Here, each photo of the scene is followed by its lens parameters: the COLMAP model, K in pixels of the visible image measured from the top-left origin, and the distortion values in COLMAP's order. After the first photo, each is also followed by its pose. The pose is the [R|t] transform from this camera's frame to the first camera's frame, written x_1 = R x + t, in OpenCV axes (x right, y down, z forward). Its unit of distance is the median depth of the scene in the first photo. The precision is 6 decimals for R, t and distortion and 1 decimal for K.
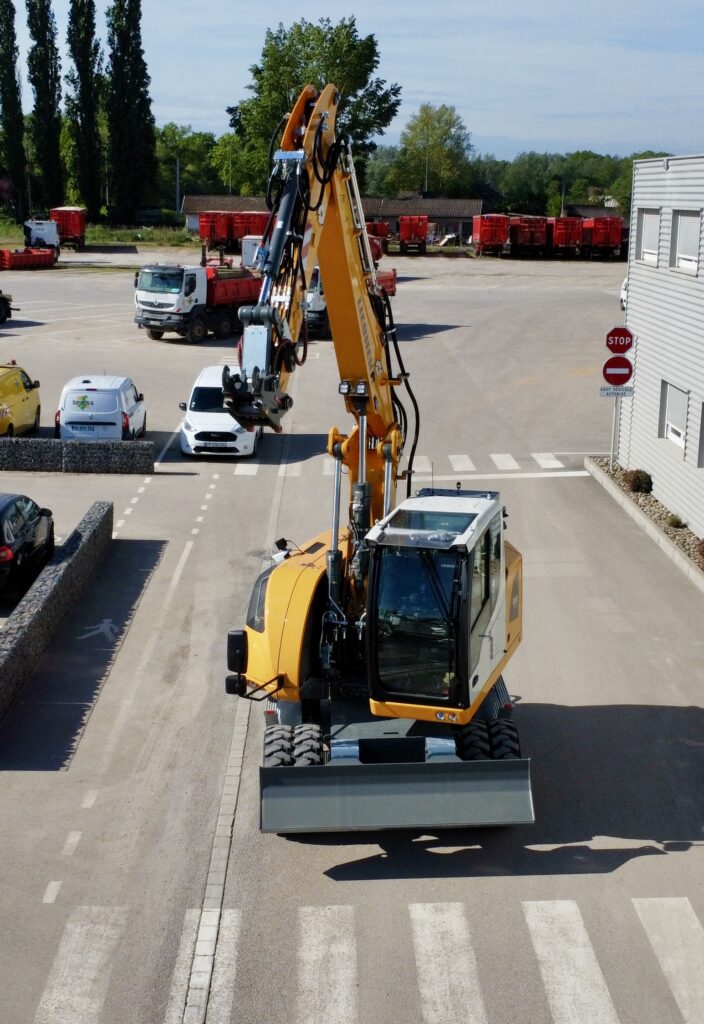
lens RADIAL K [[1358.4, 0, 352.0], [0, 1358.4, 512.0], [0, 0, 1]] dist [-0.001160, 0.043542]
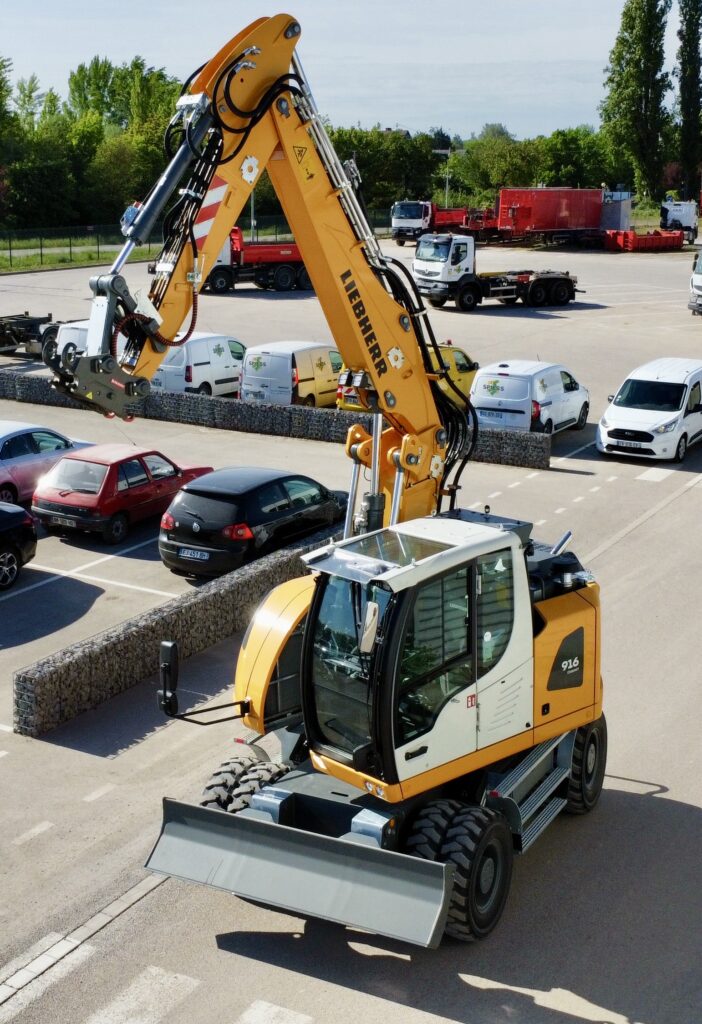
lens RADIAL K [[1358.4, 0, 351.0], [0, 1358.4, 512.0], [0, 0, 1]] dist [-0.001160, 0.043542]
pose [[0.844356, 0.113339, -0.523658, 0.230134], [-0.108388, 0.993295, 0.040219, -0.022252], [0.524705, 0.022799, 0.850979, 0.147702]]
